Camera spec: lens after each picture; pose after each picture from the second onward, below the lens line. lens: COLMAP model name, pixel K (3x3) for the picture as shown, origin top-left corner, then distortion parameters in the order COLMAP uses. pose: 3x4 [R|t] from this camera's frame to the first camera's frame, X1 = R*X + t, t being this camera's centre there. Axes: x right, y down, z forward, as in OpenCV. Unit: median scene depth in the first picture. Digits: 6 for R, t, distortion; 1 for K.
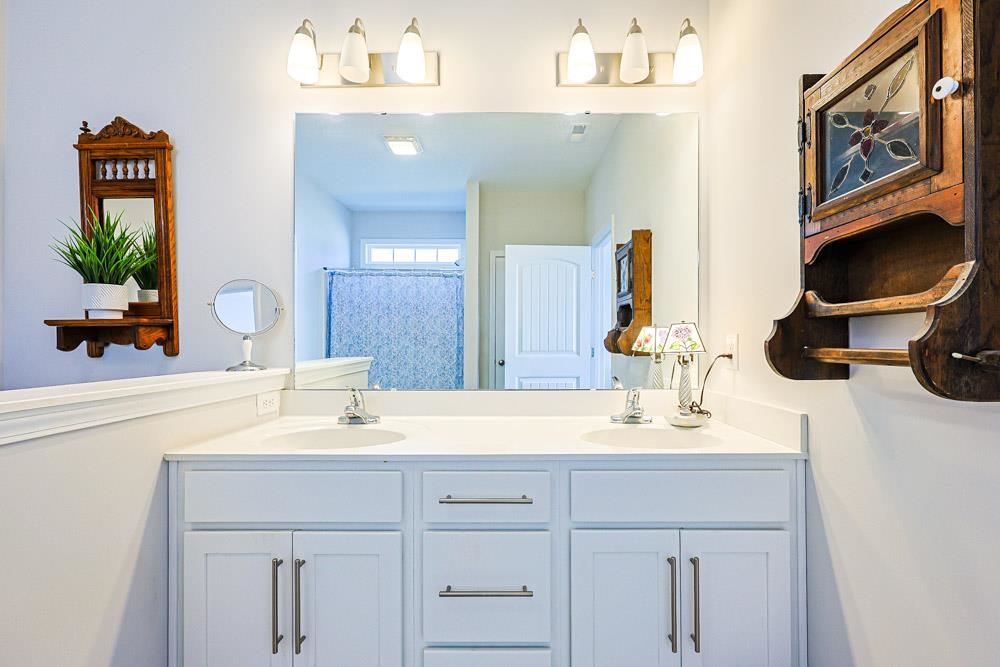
lens RADIAL K [[431.5, 0, 502.9], [0, 431.5, 338.8], [0, 0, 1]] dist [0.000209, 0.000227]
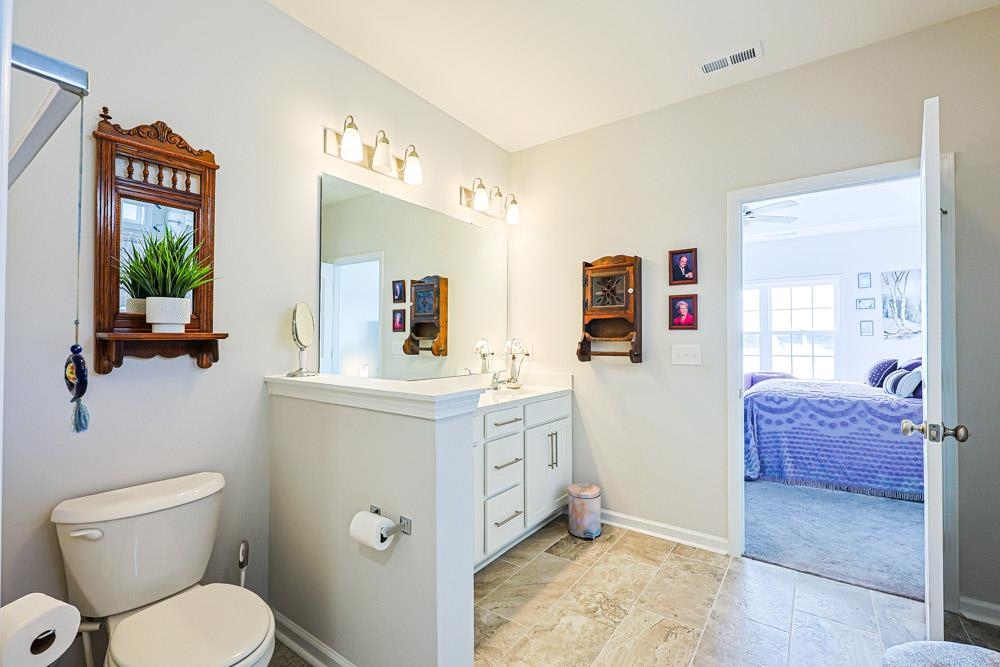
lens RADIAL K [[431.5, 0, 500.6], [0, 431.5, 335.2], [0, 0, 1]] dist [0.000209, 0.000227]
pose [[0.585267, 0.012076, 0.810750, -1.223178], [-0.007276, 0.999927, -0.009642, -0.034771], [-0.810808, -0.000256, 0.585312, -0.175687]]
